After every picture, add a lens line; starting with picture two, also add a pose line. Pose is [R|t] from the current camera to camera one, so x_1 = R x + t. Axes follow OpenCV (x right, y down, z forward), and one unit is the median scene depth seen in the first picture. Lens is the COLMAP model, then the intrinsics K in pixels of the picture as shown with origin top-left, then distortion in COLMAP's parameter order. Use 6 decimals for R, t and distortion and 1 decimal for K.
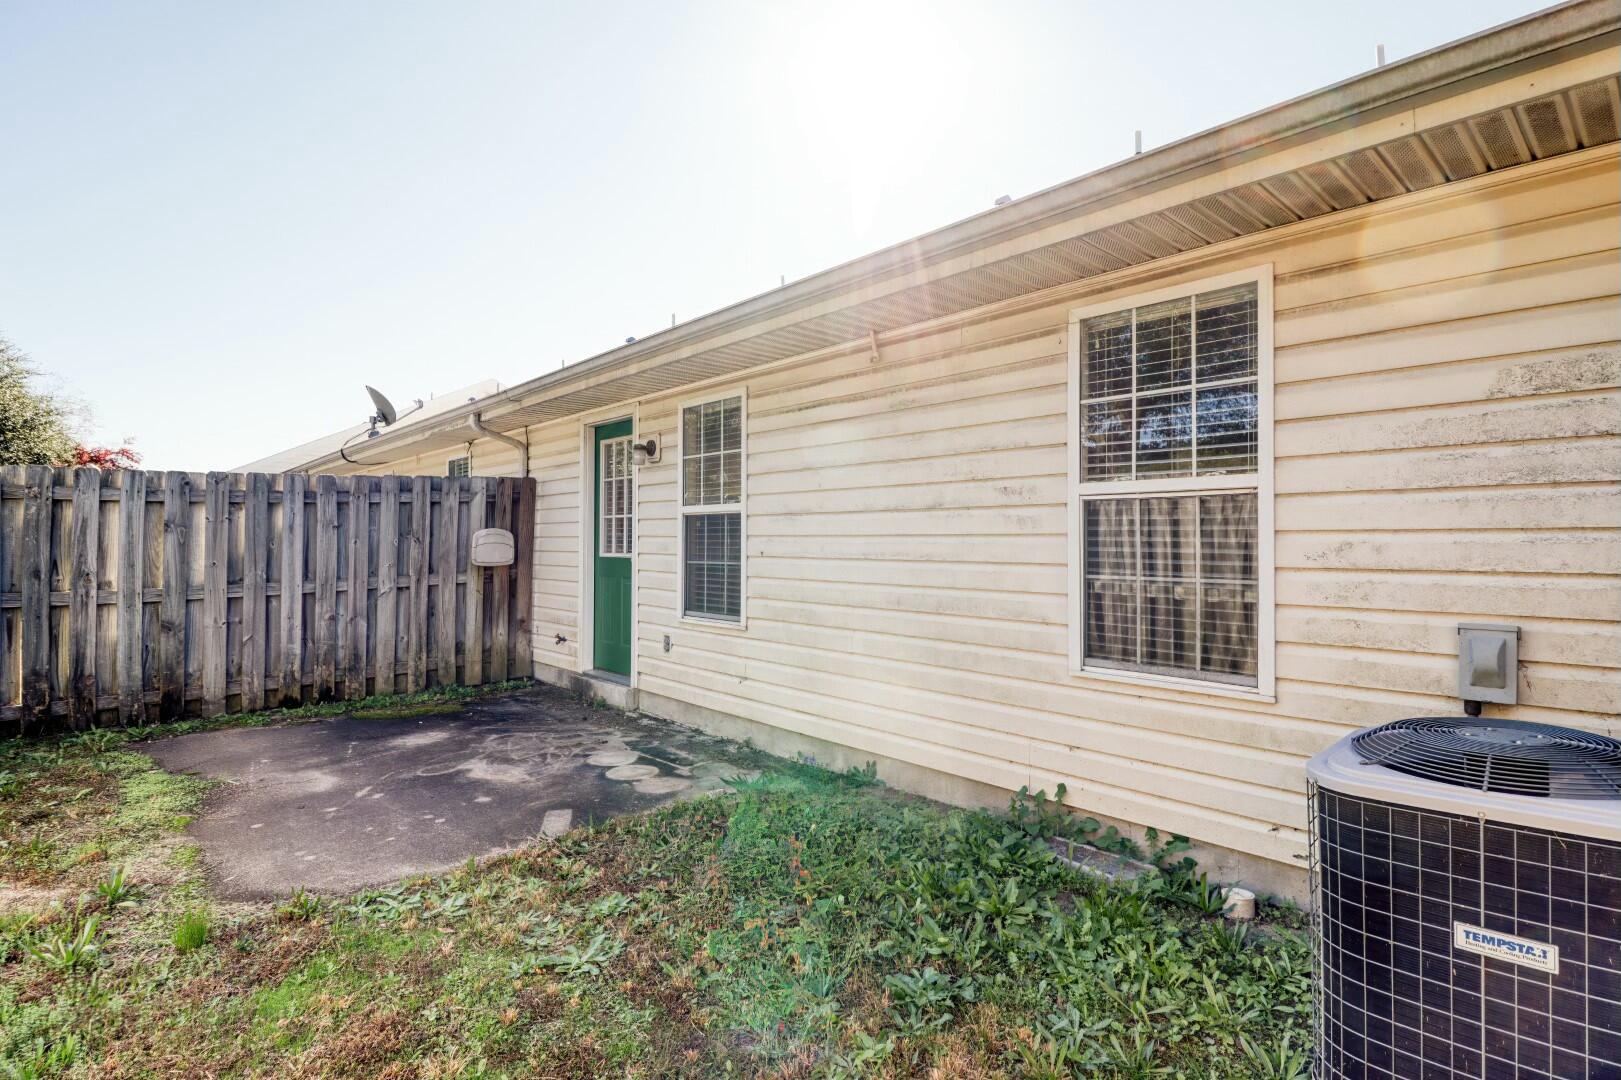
lens RADIAL K [[783.2, 0, 810.5], [0, 783.2, 540.0], [0, 0, 1]] dist [-0.004727, -0.000986]
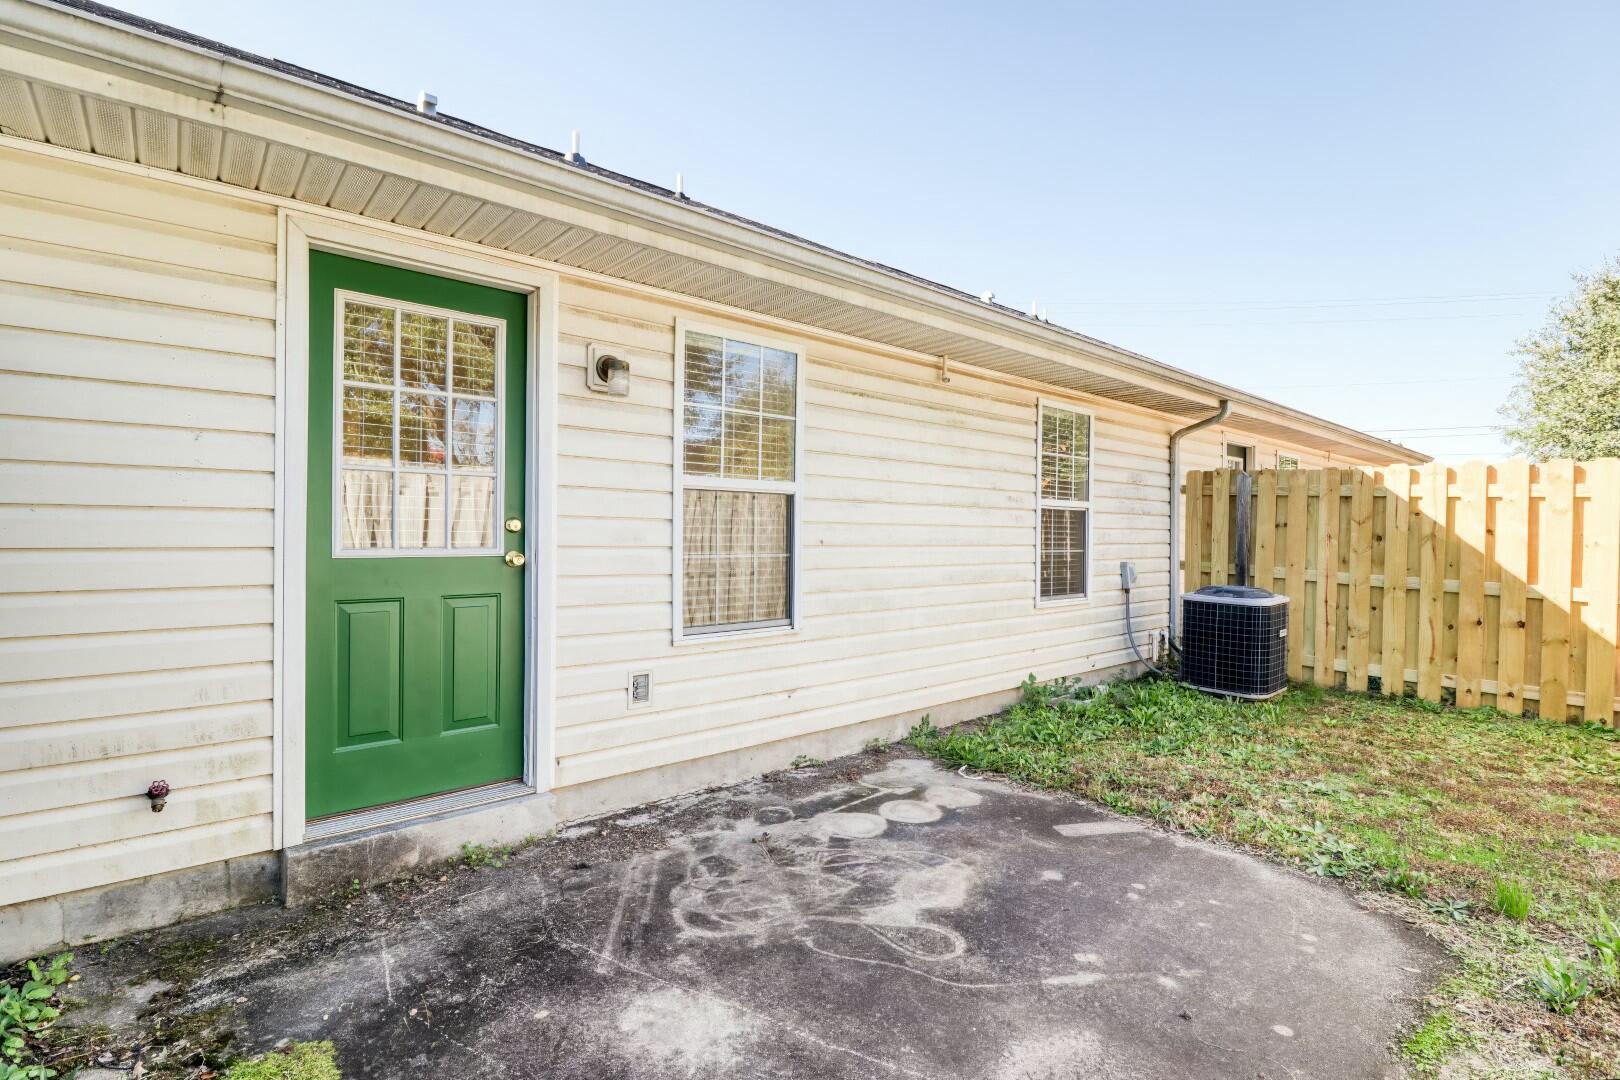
lens RADIAL K [[782.7, 0, 810.0], [0, 782.7, 540.0], [0, 0, 1]] dist [-0.004727, -0.000986]
pose [[0.013806, -0.019064, 0.999723, -1.154638], [-0.017483, 0.999661, 0.019305, -0.003213], [-0.999752, -0.017744, 0.013468, 1.211674]]
